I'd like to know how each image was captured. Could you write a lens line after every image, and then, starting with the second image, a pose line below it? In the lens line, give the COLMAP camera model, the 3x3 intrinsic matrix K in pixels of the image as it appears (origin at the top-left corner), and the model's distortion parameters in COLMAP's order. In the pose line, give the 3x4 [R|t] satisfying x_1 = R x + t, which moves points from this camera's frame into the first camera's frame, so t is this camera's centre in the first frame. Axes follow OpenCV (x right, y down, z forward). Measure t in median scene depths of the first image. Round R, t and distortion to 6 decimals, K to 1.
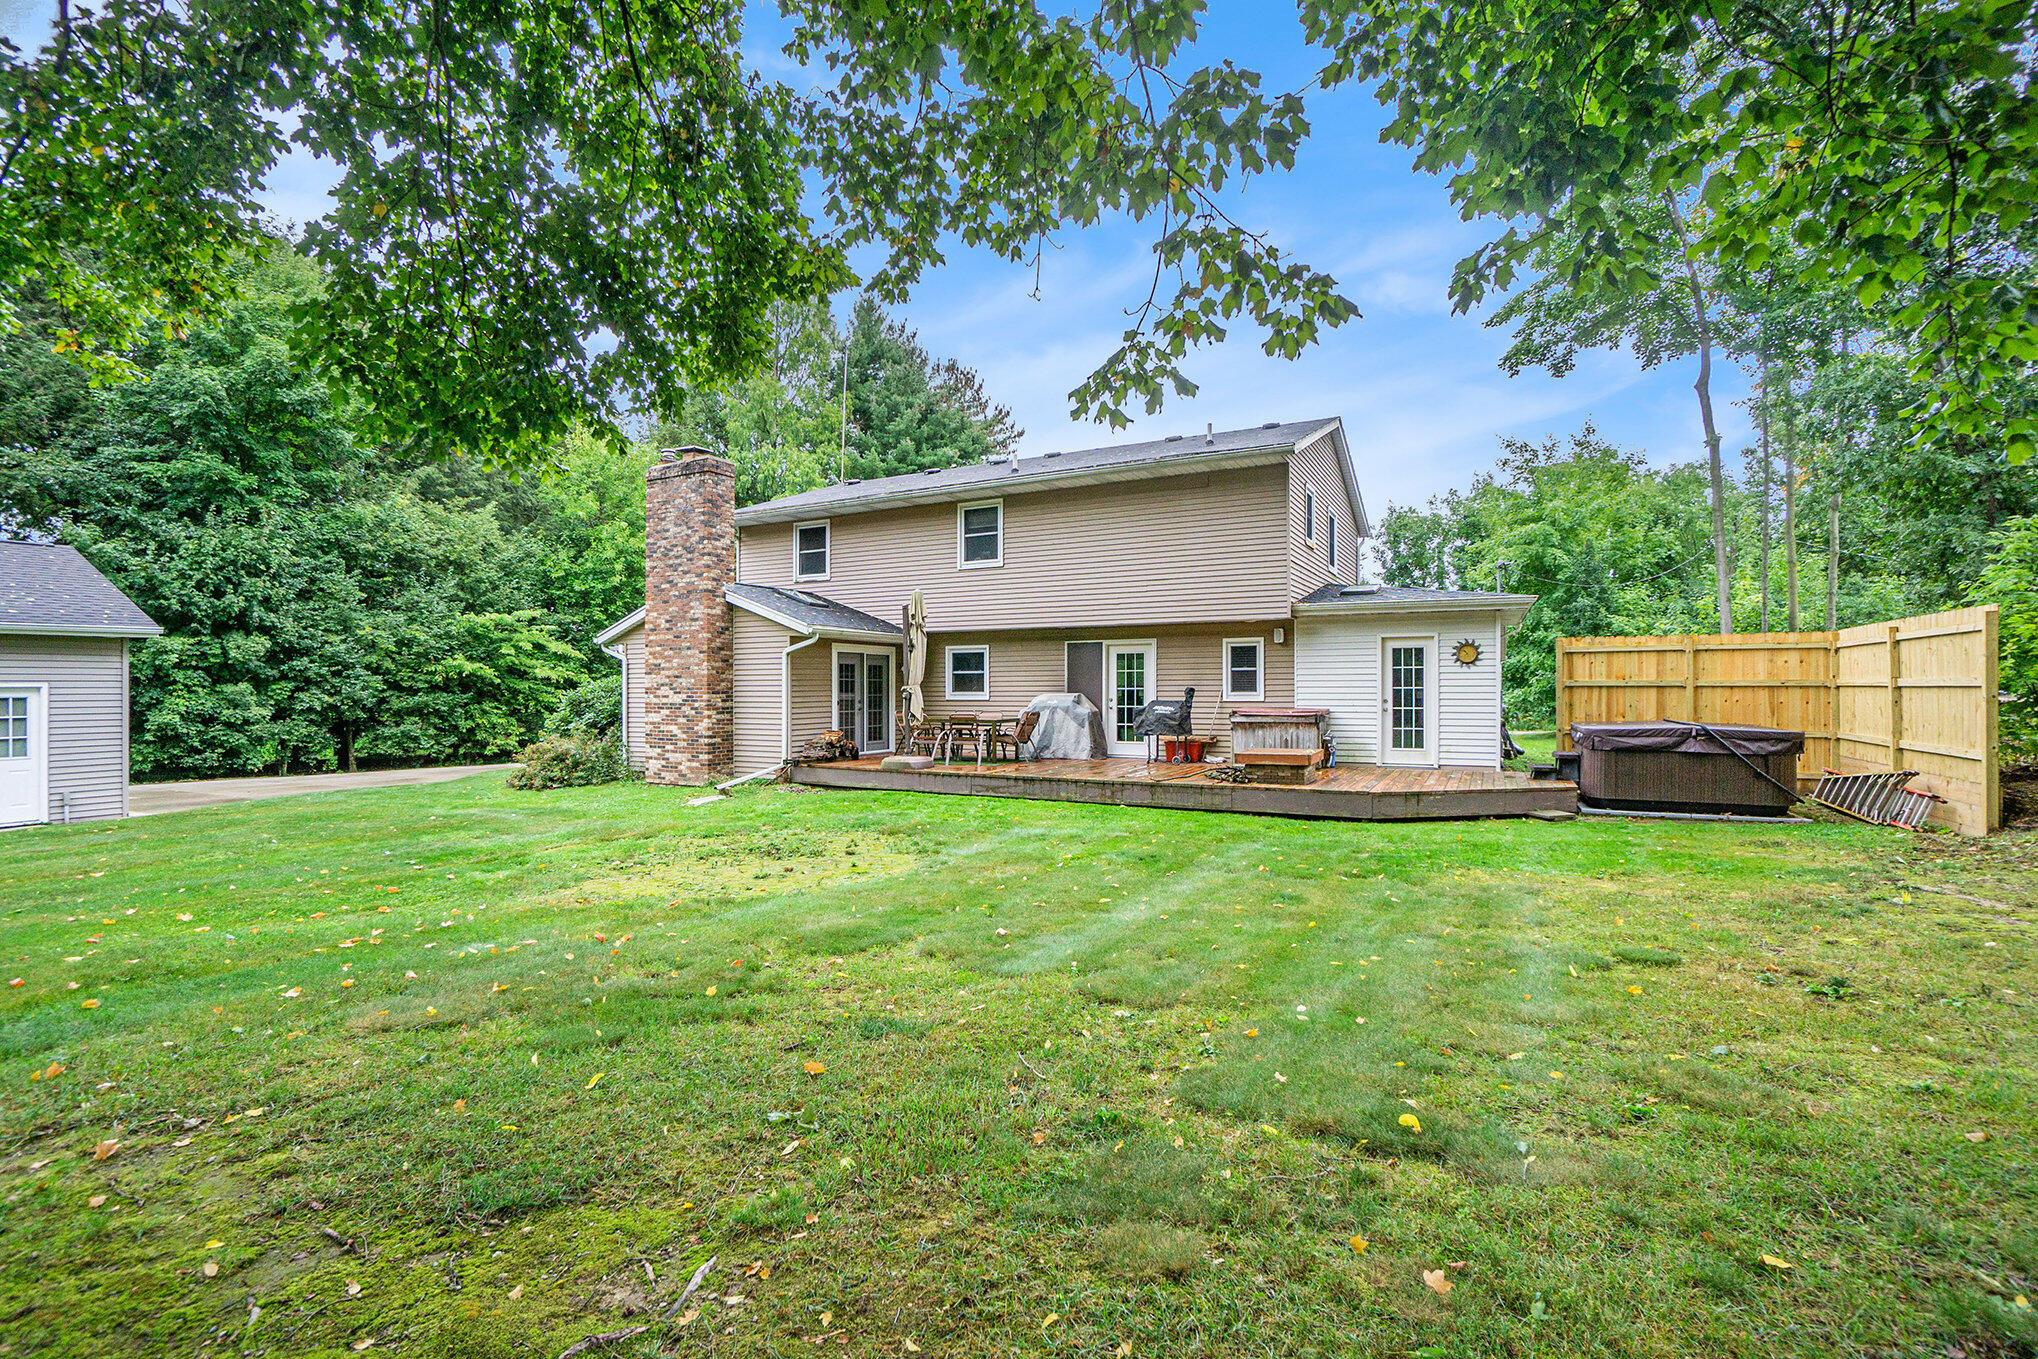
lens RADIAL K [[925.5, 0, 1019.0], [0, 925.5, 679.5], [0, 0, 1]] dist [-0.020463, 0.000086]
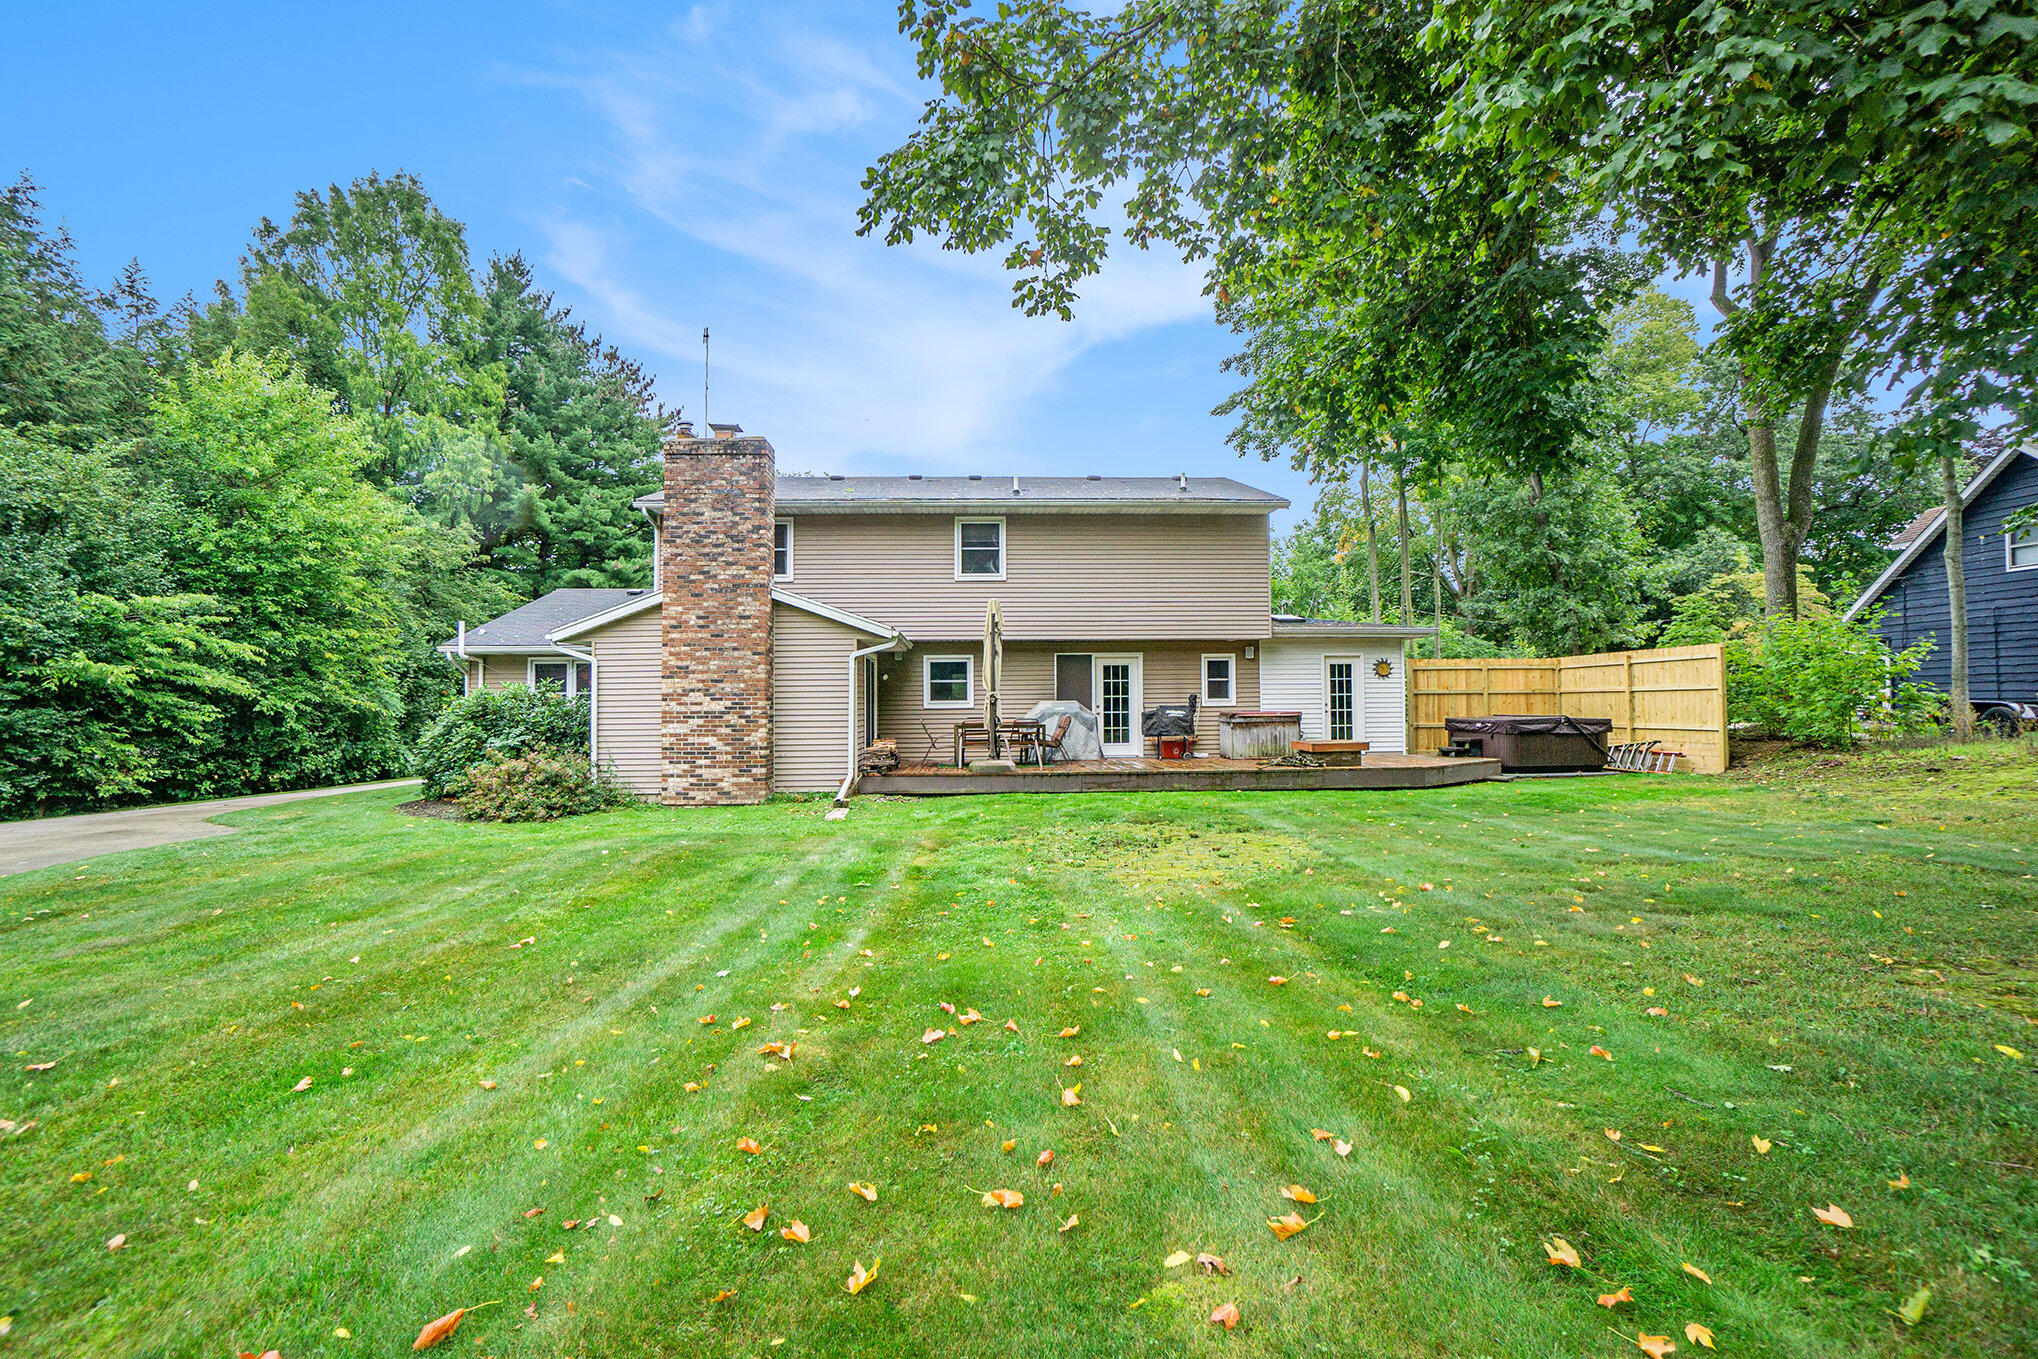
lens RADIAL K [[908.4, 0, 1019.0], [0, 908.4, 679.5], [0, 0, 1]] dist [-0.030021, 0.000220]
pose [[0.853593, 0.012174, 0.520798, -0.577479], [0.001297, 0.999674, -0.025494, 0.017876], [-0.520939, 0.022437, 0.853299, 0.116804]]
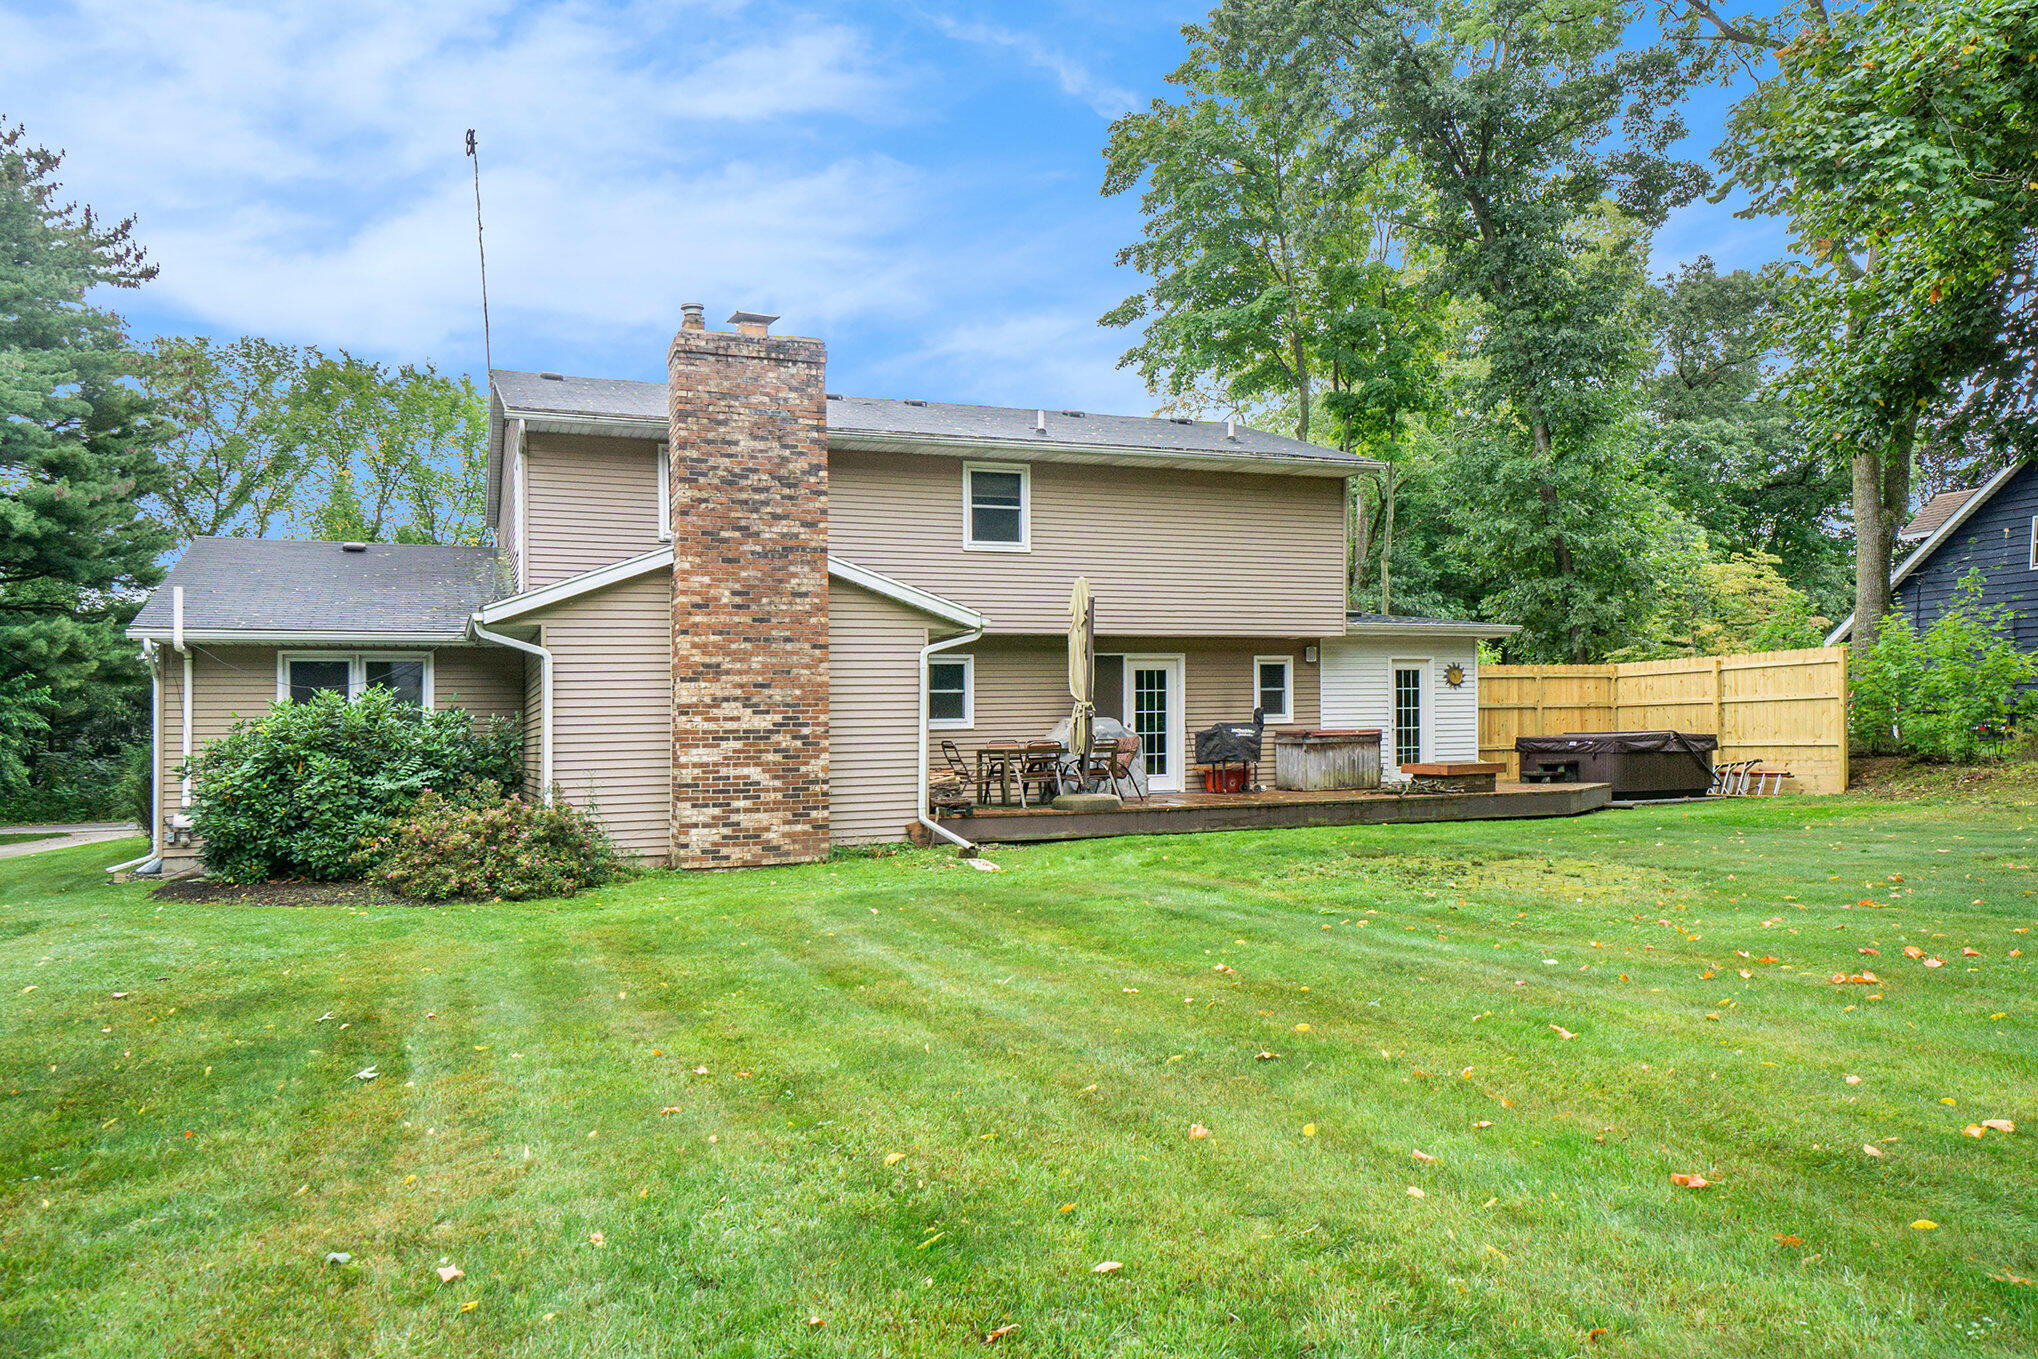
lens RADIAL K [[1441.6, 0, 1019.0], [0, 1441.6, 679.5], [0, 0, 1]] dist [0.066227, -0.000178]
pose [[0.629757, 0.024232, 0.776414, -1.009418], [0.014474, 0.998974, -0.042917, 0.036251], [-0.776657, 0.038265, 0.628760, 0.273094]]
